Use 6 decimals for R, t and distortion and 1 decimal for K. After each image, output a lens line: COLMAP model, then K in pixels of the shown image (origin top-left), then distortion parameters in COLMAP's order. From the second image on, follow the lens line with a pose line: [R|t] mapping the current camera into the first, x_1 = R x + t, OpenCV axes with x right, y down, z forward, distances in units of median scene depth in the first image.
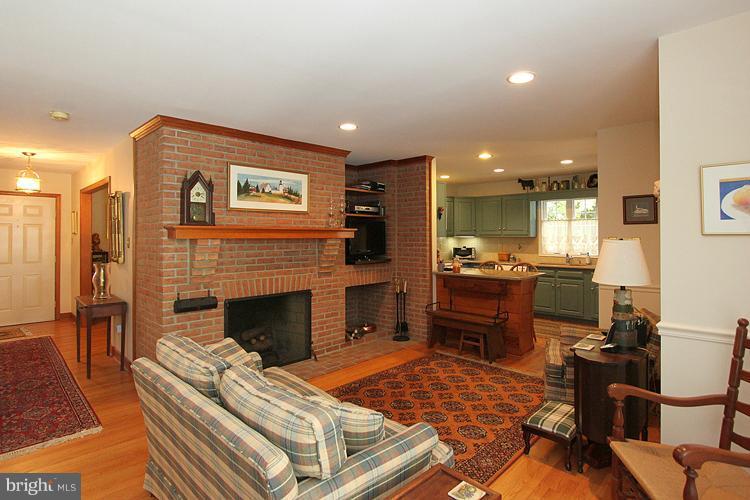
lens RADIAL K [[379.1, 0, 380.8], [0, 379.1, 234.4], [0, 0, 1]] dist [-0.013698, -0.001449]
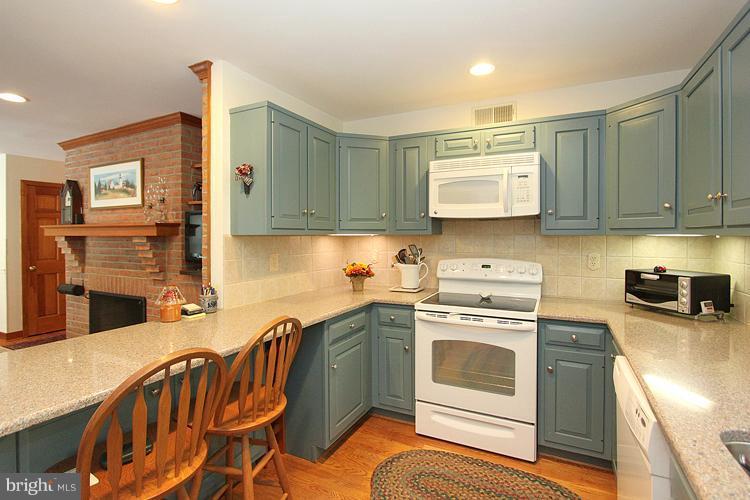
lens RADIAL K [[356.2, 0, 378.6], [0, 356.2, 238.2], [0, 0, 1]] dist [-0.004477, -0.000728]
pose [[0.322692, 0.009393, -0.946457, 0.707150], [0.004081, 0.999928, 0.011316, 0.007853], [0.946495, -0.007514, 0.322631, 1.210991]]
